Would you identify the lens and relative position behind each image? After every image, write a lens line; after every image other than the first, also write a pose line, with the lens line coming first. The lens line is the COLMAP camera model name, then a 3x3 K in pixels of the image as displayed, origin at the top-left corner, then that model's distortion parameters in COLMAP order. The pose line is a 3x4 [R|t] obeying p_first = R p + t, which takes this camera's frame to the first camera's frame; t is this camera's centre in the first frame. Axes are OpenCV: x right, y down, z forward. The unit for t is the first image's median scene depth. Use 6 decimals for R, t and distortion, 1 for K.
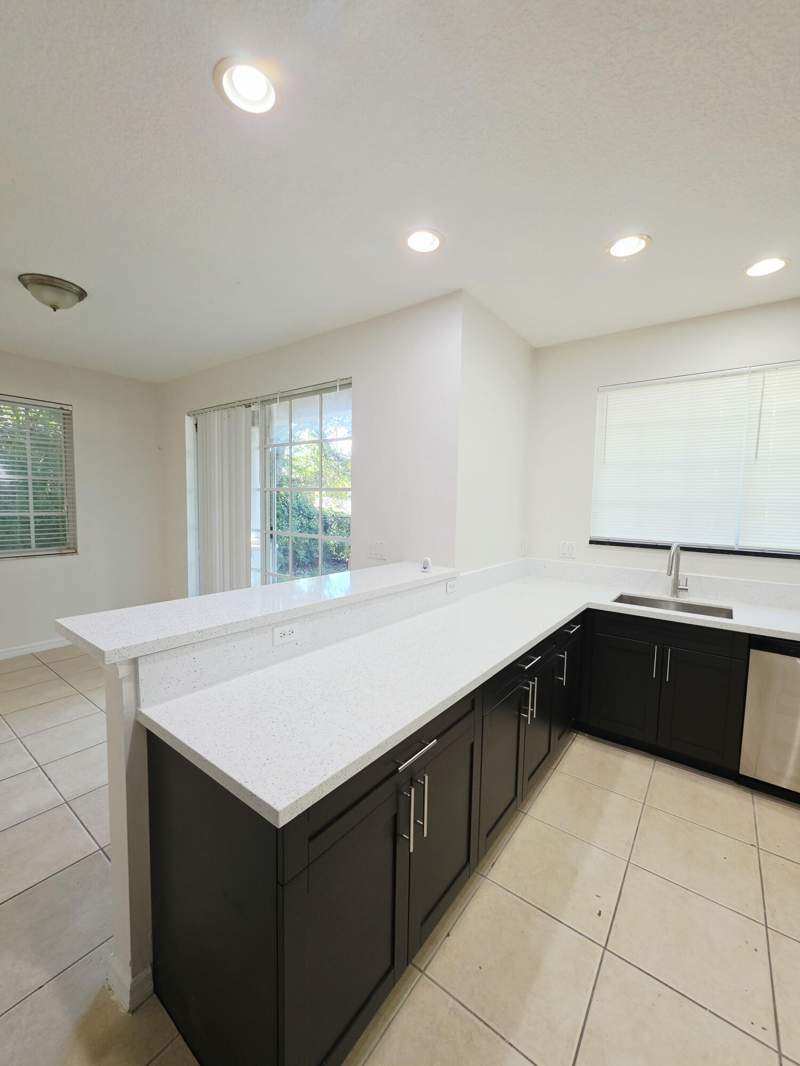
lens RADIAL K [[428.4, 0, 397.2], [0, 428.4, 534.5], [0, 0, 1]] dist [-0.000293, -0.000179]
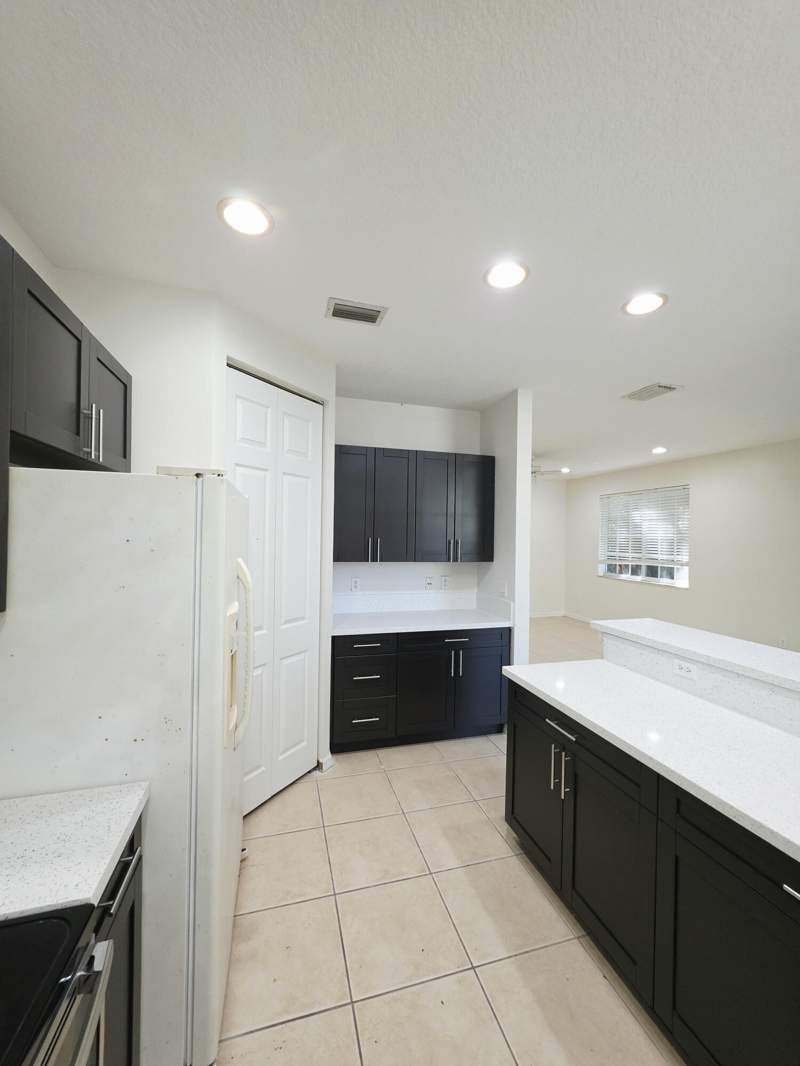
lens RADIAL K [[431.5, 0, 400.0], [0, 431.5, 533.0], [0, 0, 1]] dist [0.001722, 0.000147]
pose [[-0.594693, -0.033184, -0.803268, 0.799292], [-0.093982, 0.995167, 0.028467, -0.070967], [0.798441, 0.092422, -0.594937, 0.699652]]
